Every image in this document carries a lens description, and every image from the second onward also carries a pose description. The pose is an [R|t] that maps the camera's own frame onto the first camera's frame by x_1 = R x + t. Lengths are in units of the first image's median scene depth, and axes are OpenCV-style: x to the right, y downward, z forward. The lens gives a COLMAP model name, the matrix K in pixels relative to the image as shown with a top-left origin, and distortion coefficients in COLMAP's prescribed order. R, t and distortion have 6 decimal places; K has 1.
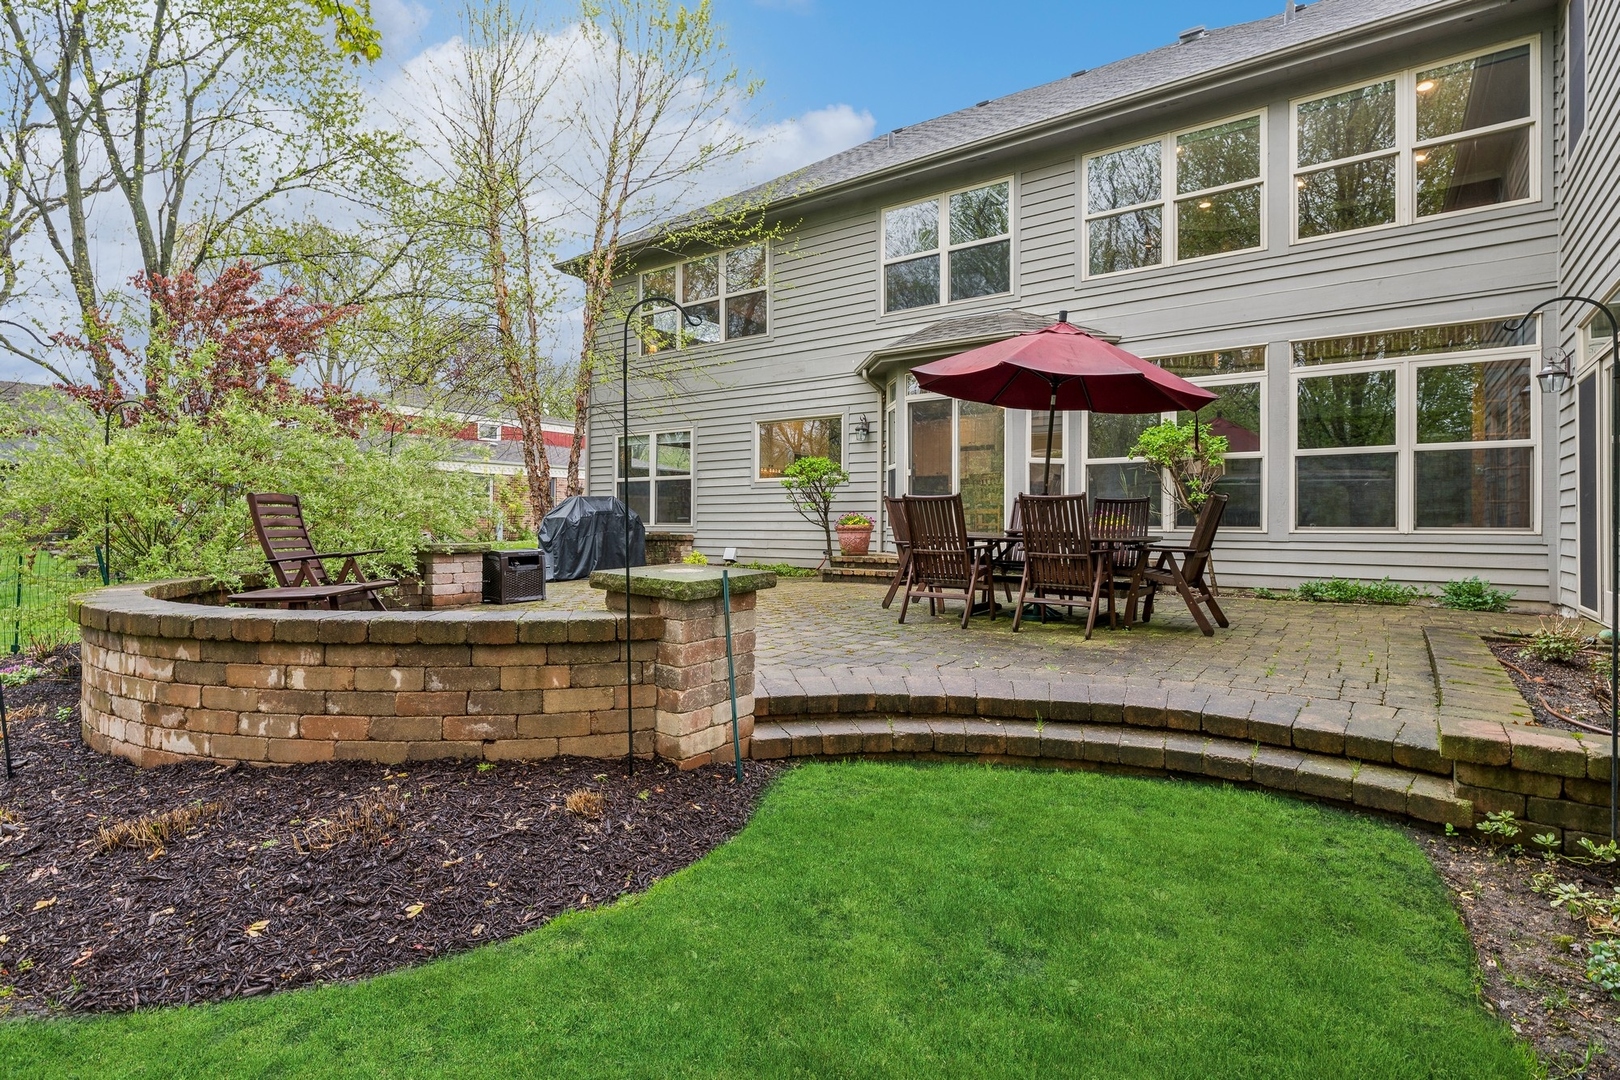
lens RADIAL K [[809.2, 0, 808.6], [0, 809.2, 523.3], [0, 0, 1]] dist [-0.000793, -0.000191]
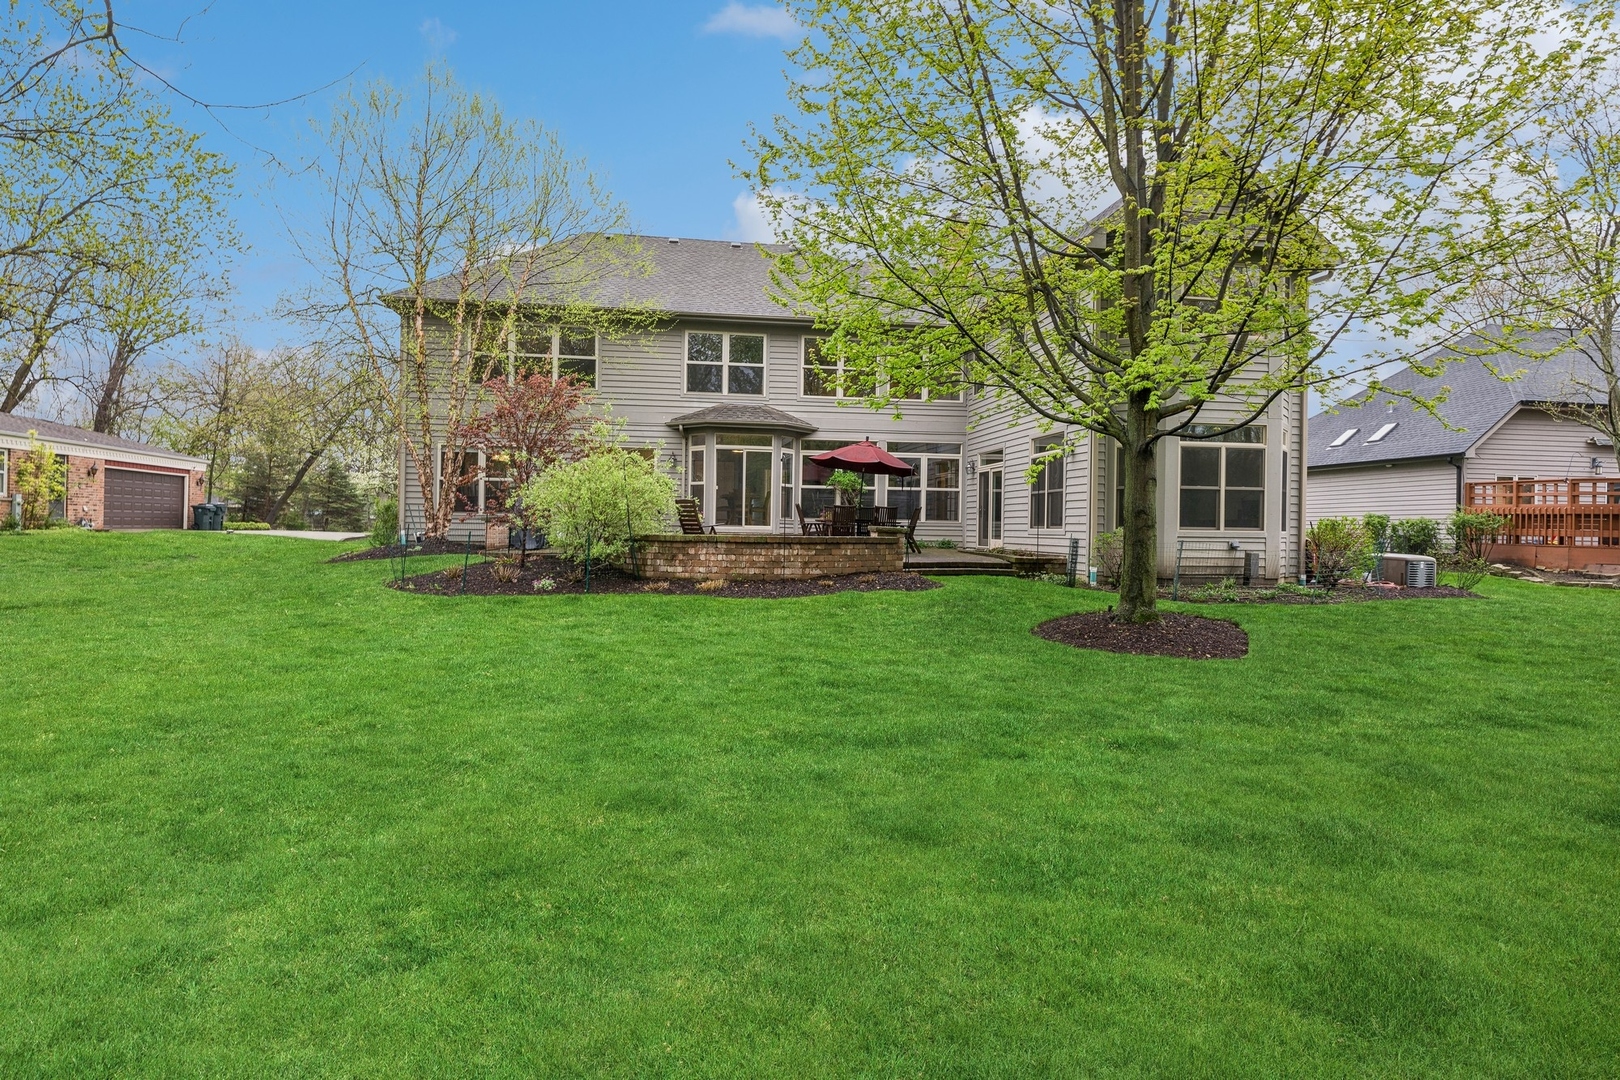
lens RADIAL K [[939.4, 0, 810.0], [0, 939.4, 540.0], [0, 0, 1]] dist [0.000186, -0.000003]
pose [[0.709549, -0.002457, 0.704652, -1.614801], [-0.012018, 0.999806, 0.015587, 0.025472], [-0.704554, -0.019528, 0.709382, -0.856788]]
